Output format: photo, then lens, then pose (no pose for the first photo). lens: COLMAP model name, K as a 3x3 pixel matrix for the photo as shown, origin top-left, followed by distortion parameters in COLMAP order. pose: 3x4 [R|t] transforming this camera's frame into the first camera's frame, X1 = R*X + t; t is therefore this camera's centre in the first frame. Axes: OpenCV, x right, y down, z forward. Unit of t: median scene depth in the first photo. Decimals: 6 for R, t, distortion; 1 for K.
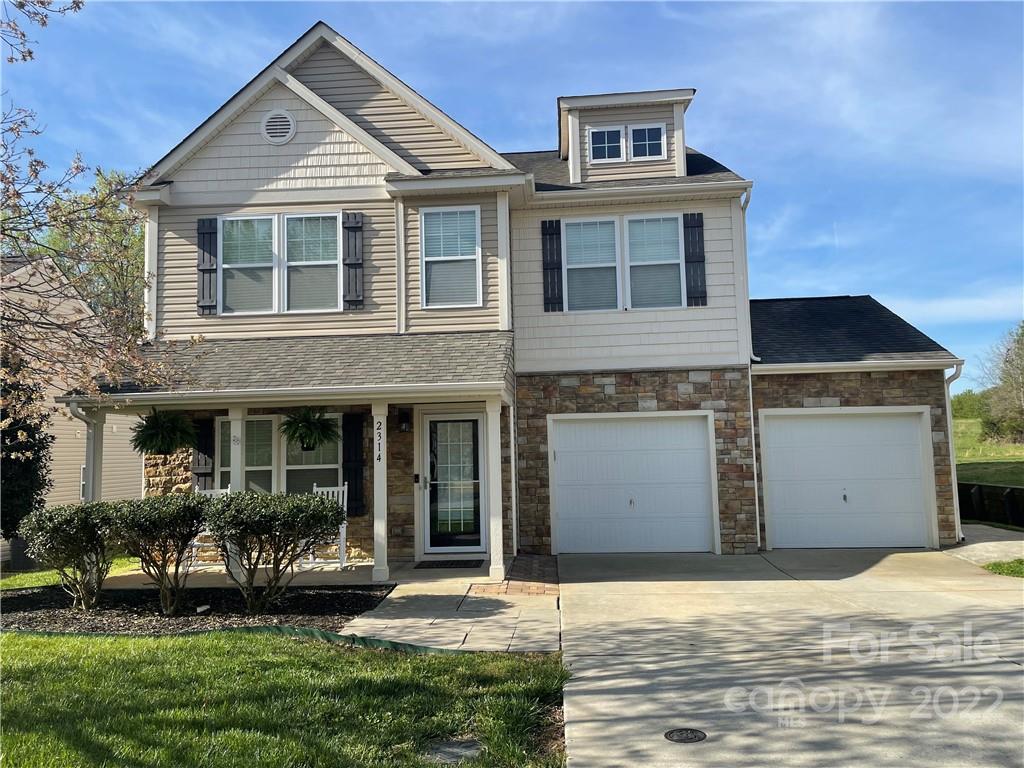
lens RADIAL K [[766.4, 0, 512.0], [0, 766.4, 384.0], [0, 0, 1]] dist [0.030190, -0.001776]
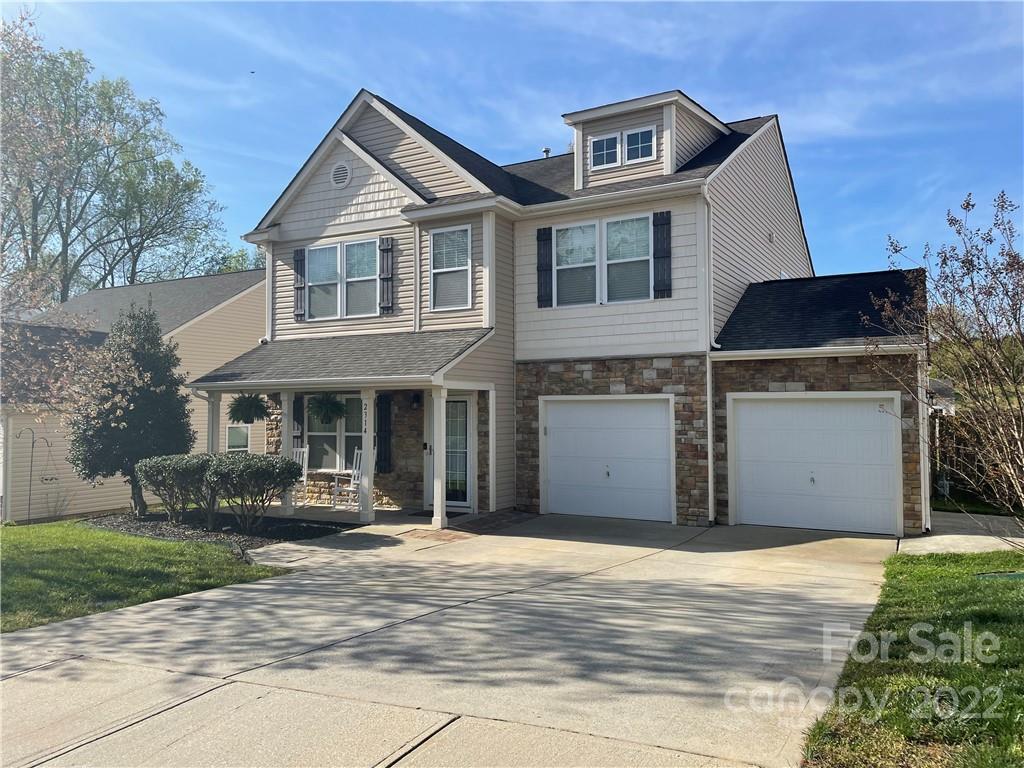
lens RADIAL K [[766.4, 0, 512.0], [0, 766.4, 384.0], [0, 0, 1]] dist [0.030190, -0.001776]
pose [[0.908663, 0.005114, -0.417500, 0.506311], [0.018581, 0.998439, 0.052670, -0.041767], [0.417117, -0.055617, 0.907149, -0.084533]]
